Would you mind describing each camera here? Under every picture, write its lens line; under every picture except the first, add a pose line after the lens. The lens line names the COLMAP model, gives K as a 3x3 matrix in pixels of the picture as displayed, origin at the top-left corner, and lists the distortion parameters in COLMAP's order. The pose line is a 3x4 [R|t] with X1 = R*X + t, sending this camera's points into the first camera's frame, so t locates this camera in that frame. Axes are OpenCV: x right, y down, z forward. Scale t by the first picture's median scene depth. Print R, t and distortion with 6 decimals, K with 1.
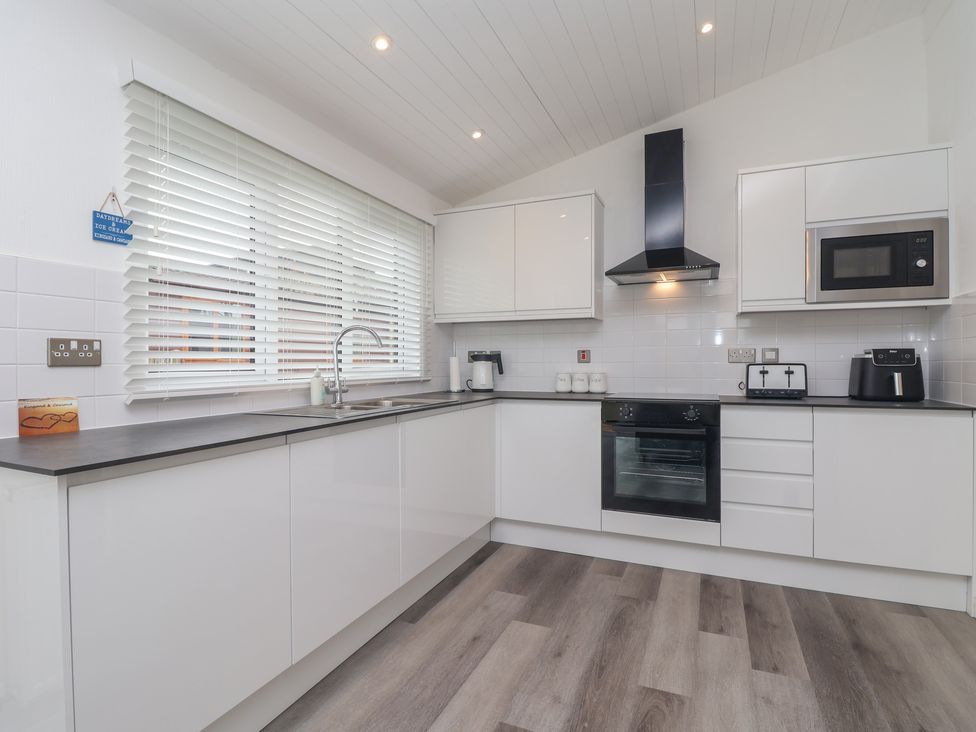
lens RADIAL K [[519.3, 0, 487.5], [0, 519.3, 361.5], [0, 0, 1]] dist [0.003979, -0.006696]
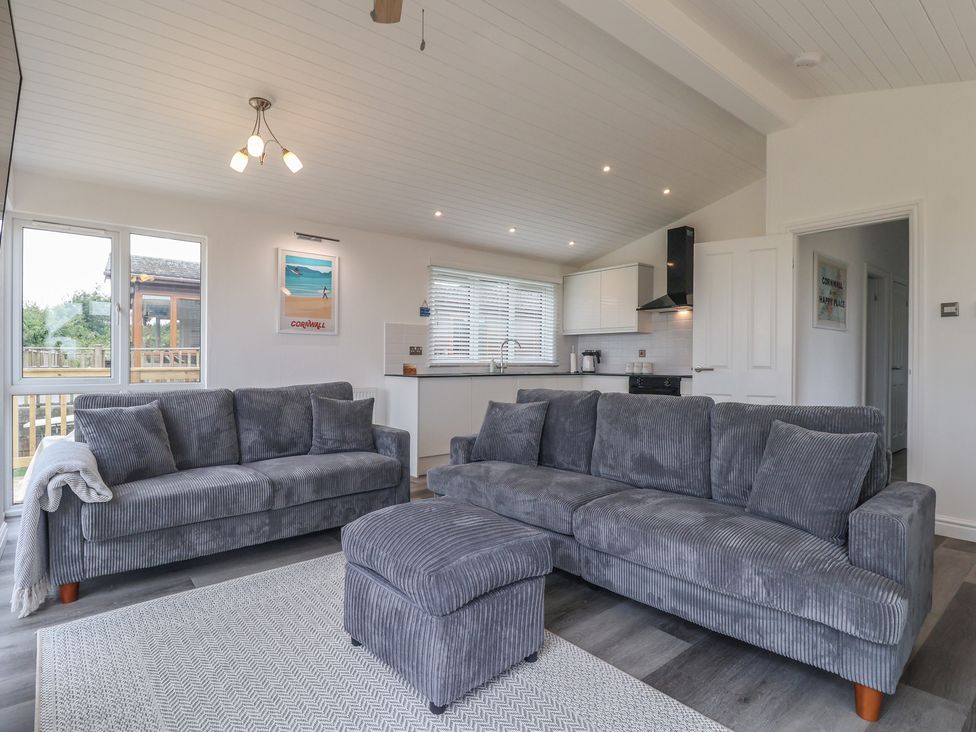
lens RADIAL K [[519.3, 0, 485.7], [0, 519.3, 363.1], [0, 0, 1]] dist [0.003979, -0.006696]
pose [[0.892106, 0.011696, -0.451674, 0.659541], [-0.009731, 0.999930, 0.006673, 0.021877], [0.451720, -0.001557, 0.892158, -1.048483]]
